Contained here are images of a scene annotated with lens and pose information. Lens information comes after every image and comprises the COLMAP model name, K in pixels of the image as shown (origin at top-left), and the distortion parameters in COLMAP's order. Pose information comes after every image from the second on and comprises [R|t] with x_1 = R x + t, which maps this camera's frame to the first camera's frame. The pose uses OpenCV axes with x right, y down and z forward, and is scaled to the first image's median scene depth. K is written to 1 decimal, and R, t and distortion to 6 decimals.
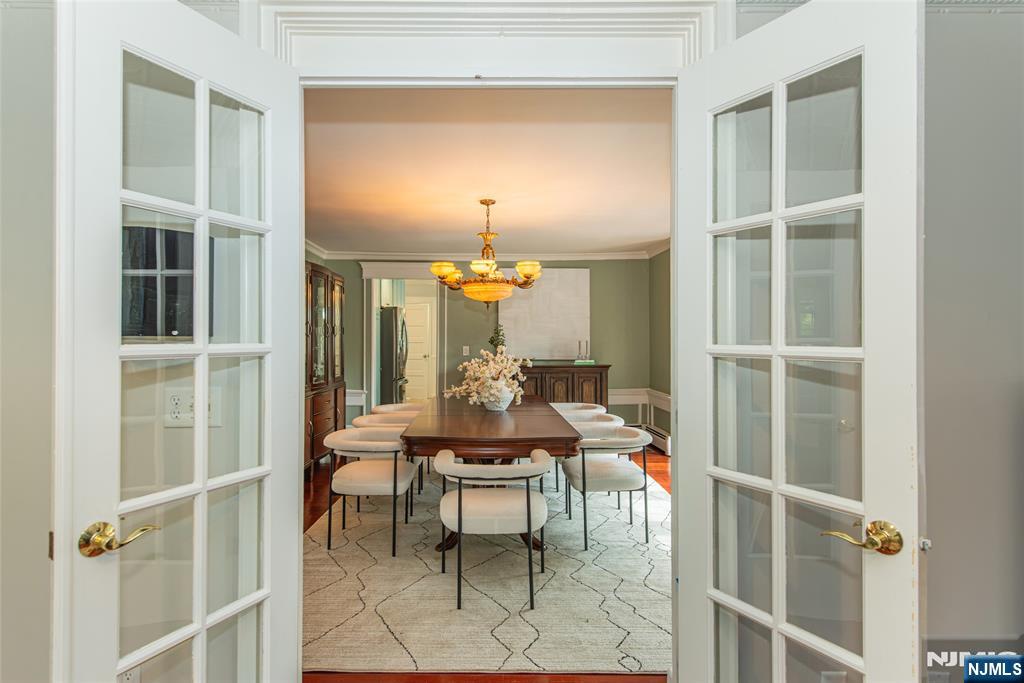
lens RADIAL K [[554.4, 0, 507.9], [0, 554.4, 330.3], [0, 0, 1]] dist [0.034359, 0.000525]
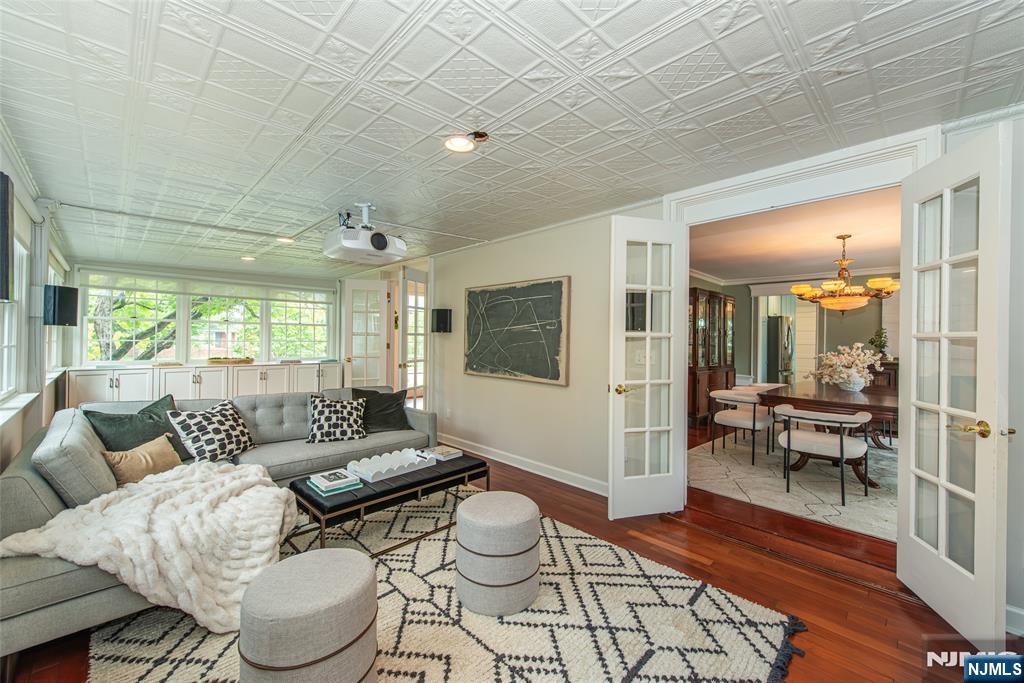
lens RADIAL K [[417.5, 0, 491.8], [0, 417.5, 338.7], [0, 0, 1]] dist [0.000889, 0.000191]
pose [[0.658919, 0.007429, -0.752178, 0.219382], [-0.004480, 0.999972, 0.005951, 0.021012], [0.752201, -0.000551, 0.658934, -0.416448]]
